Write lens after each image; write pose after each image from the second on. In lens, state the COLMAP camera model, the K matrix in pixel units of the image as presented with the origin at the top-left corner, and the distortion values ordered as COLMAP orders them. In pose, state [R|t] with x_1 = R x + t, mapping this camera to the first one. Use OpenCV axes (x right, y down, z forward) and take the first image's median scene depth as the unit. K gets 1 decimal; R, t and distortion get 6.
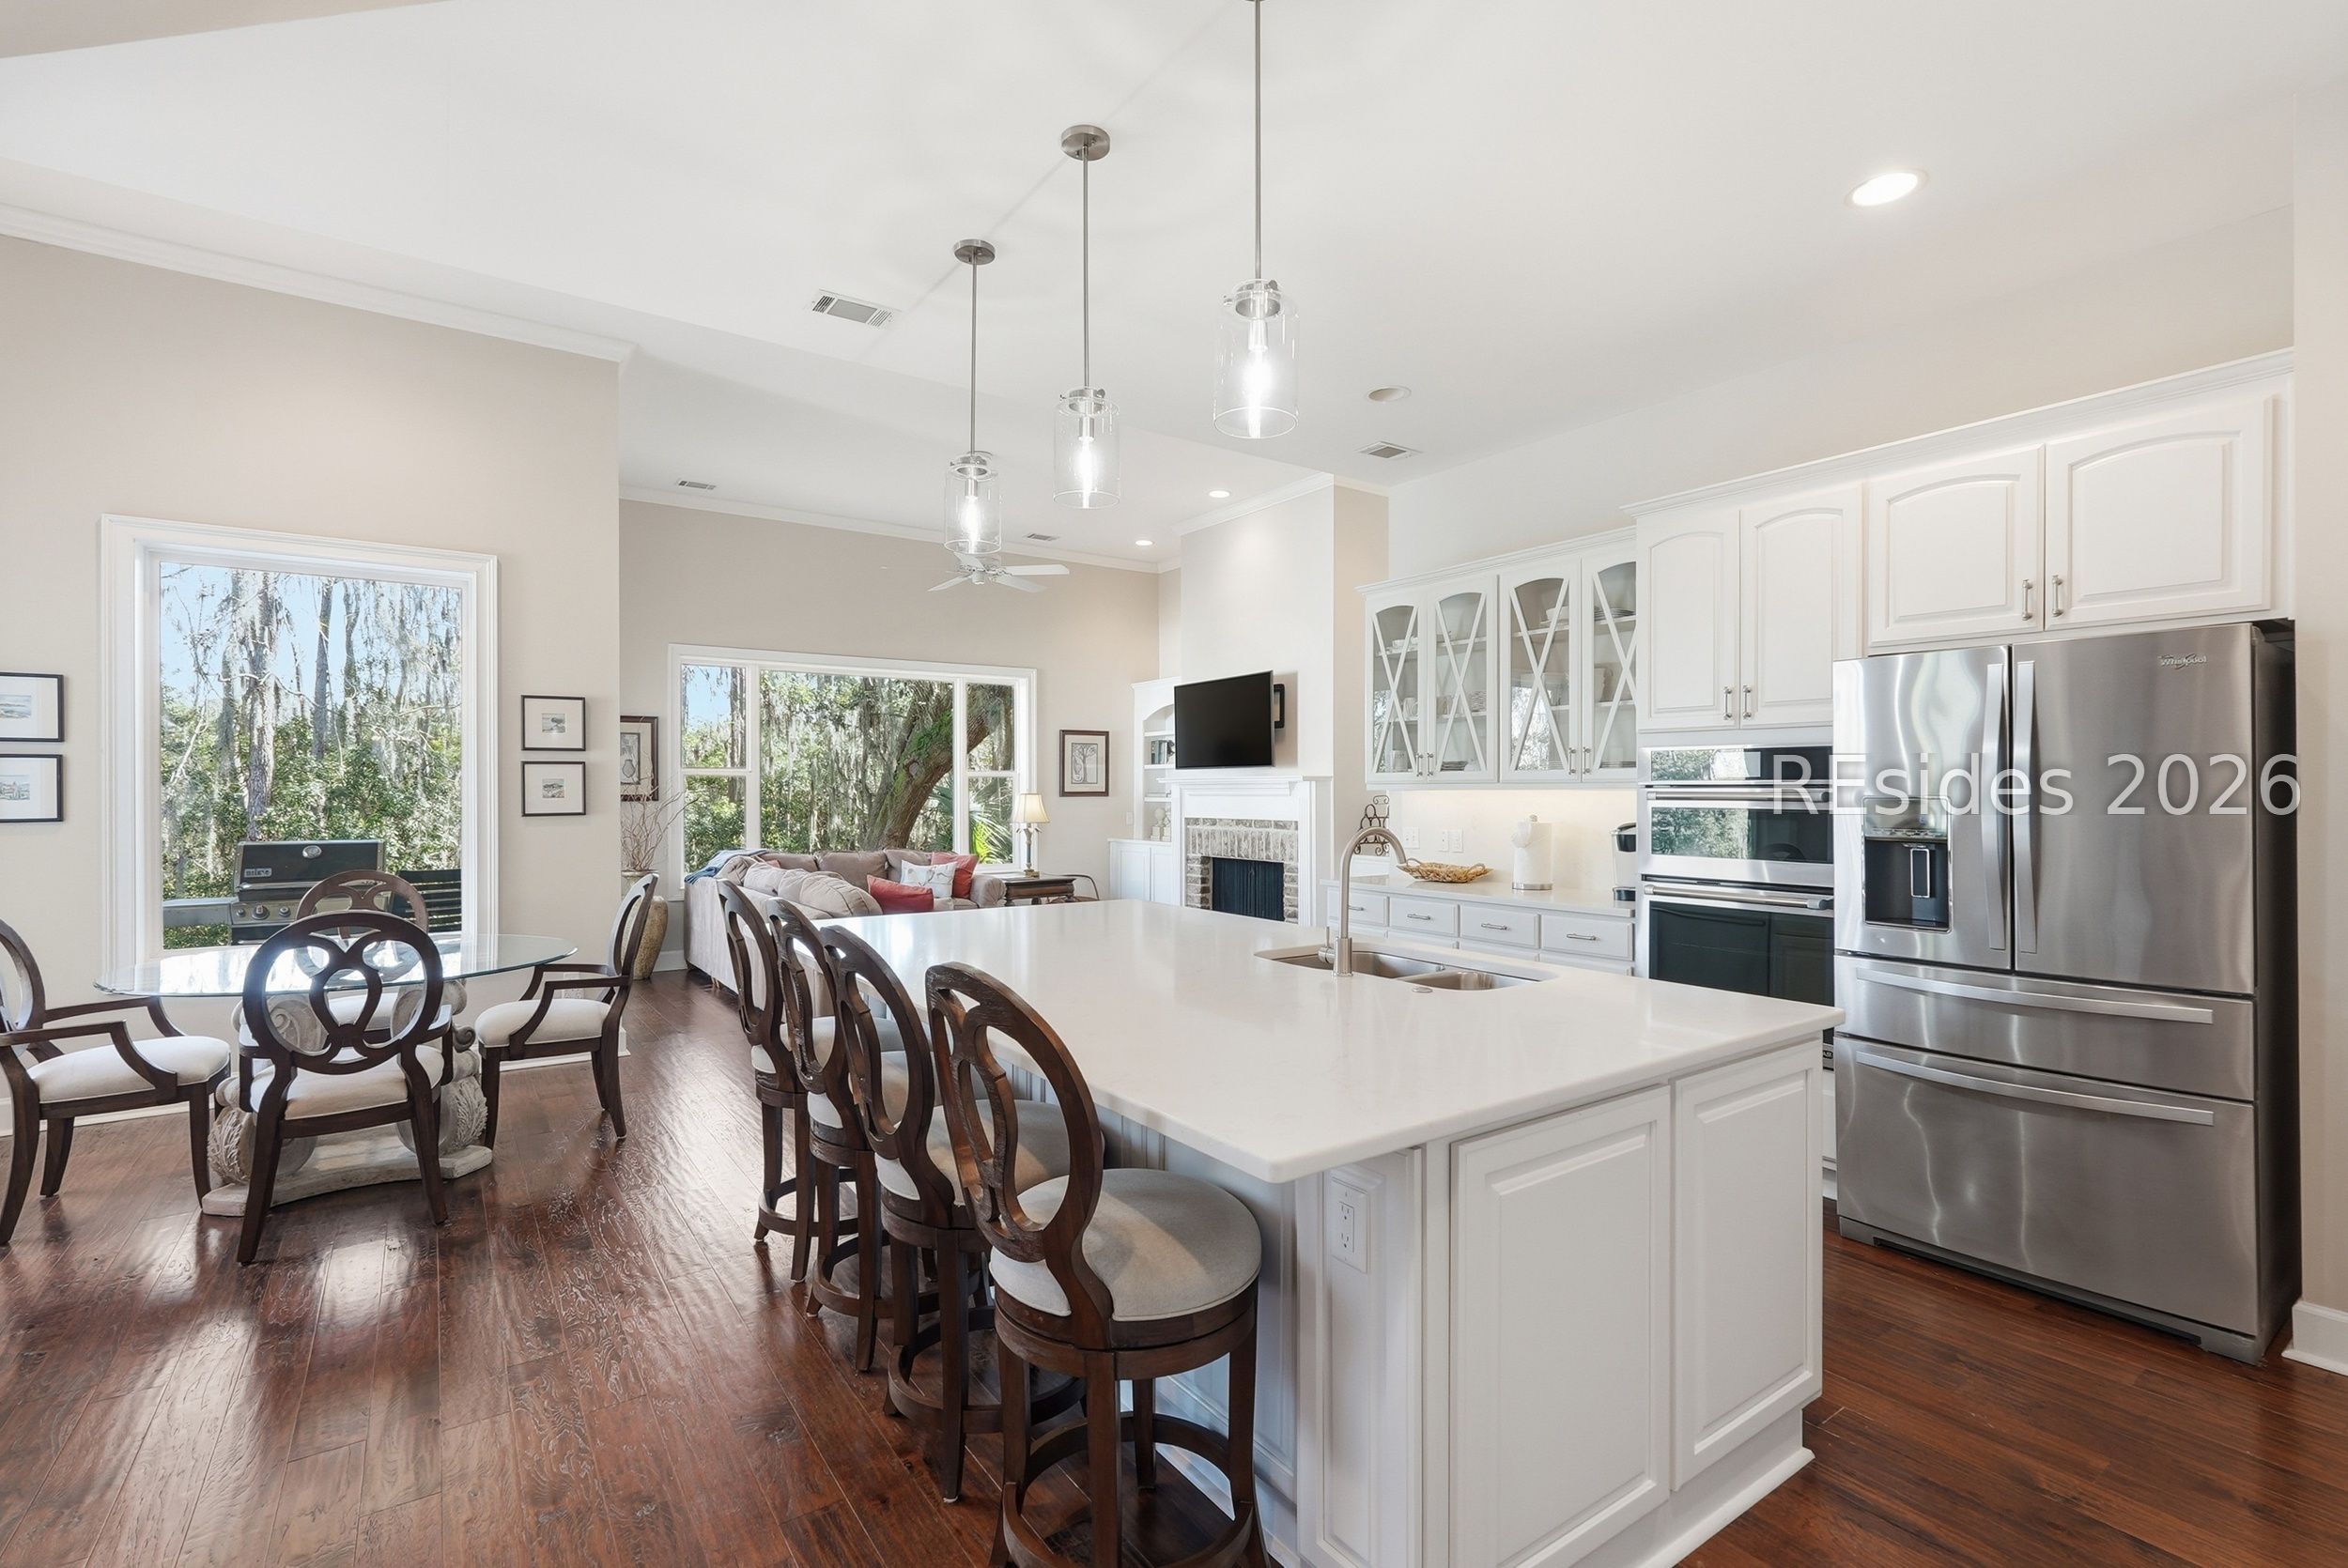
lens RADIAL K [[1072.3, 0, 1176.7], [0, 1072.3, 792.1], [0, 0, 1]] dist [-0.021347, 0.011521]
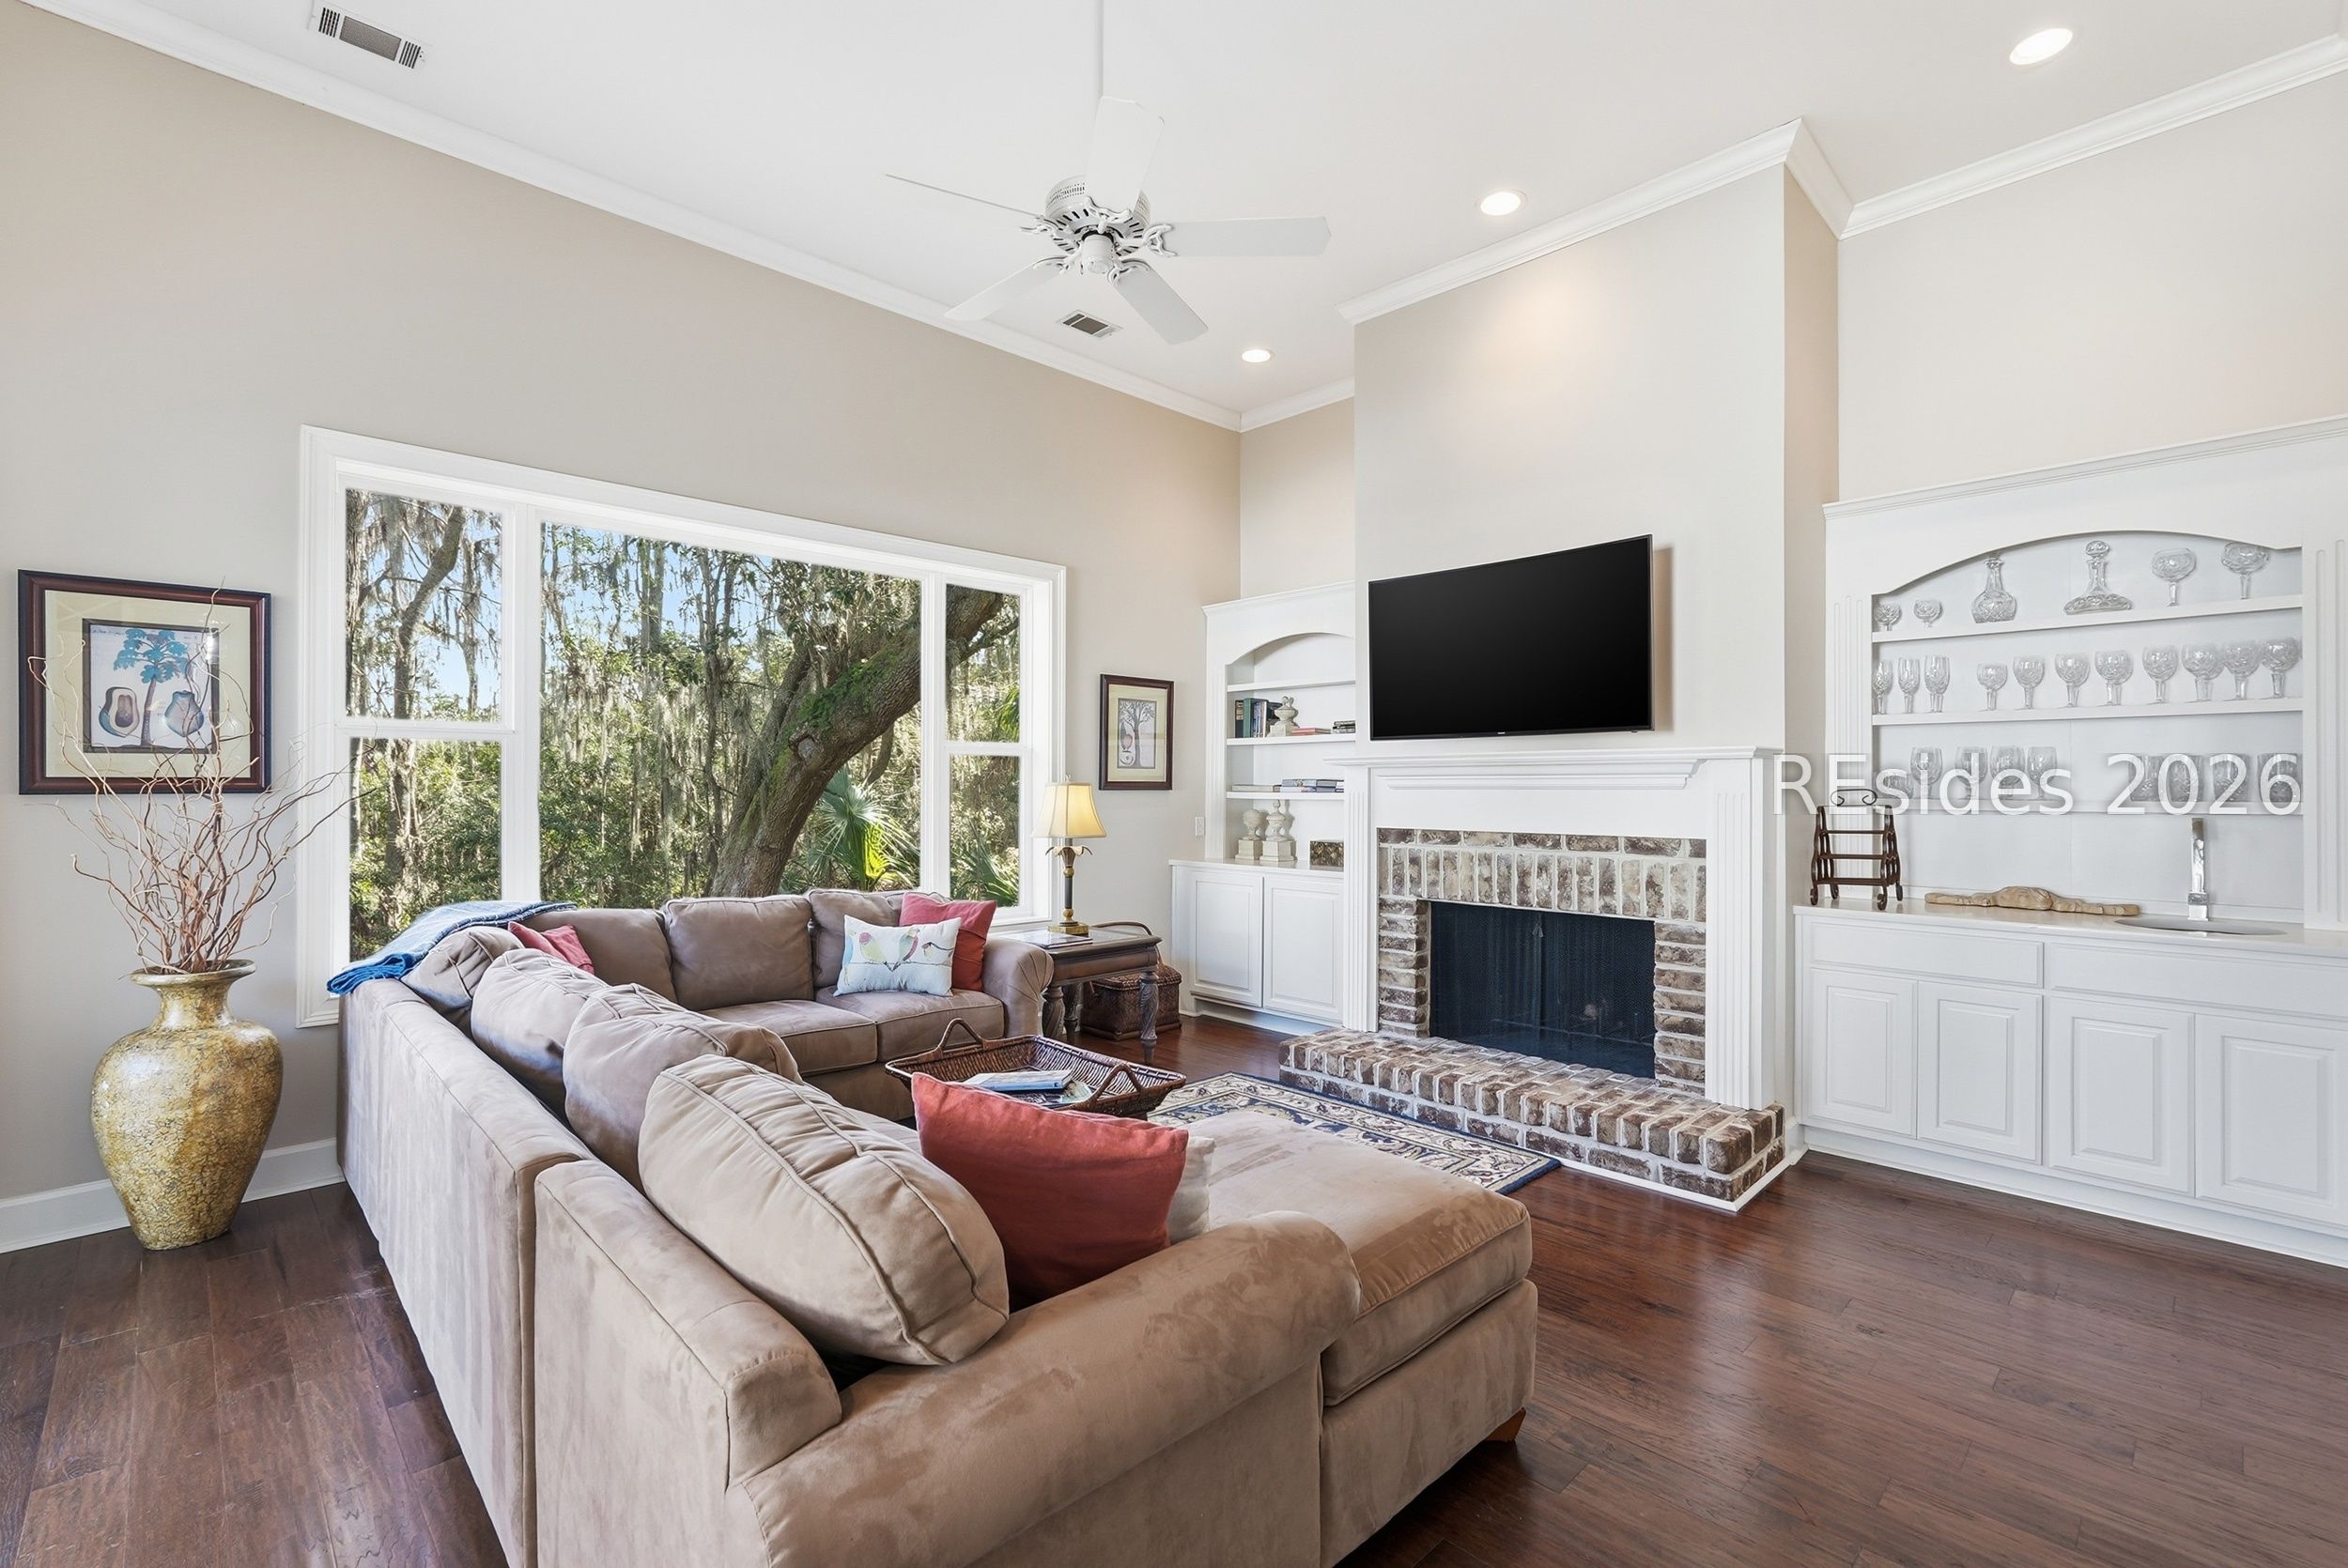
lens RADIAL K [[1043.7, 0, 1175.3], [0, 1043.7, 790.3], [0, 0, 1]] dist [-0.018722, 0.011405]
pose [[0.987976, 0.004726, 0.154535, -0.188351], [-0.004862, 0.999988, 0.000503, 0.004764], [-0.154531, -0.001248, 0.987987, 0.522687]]
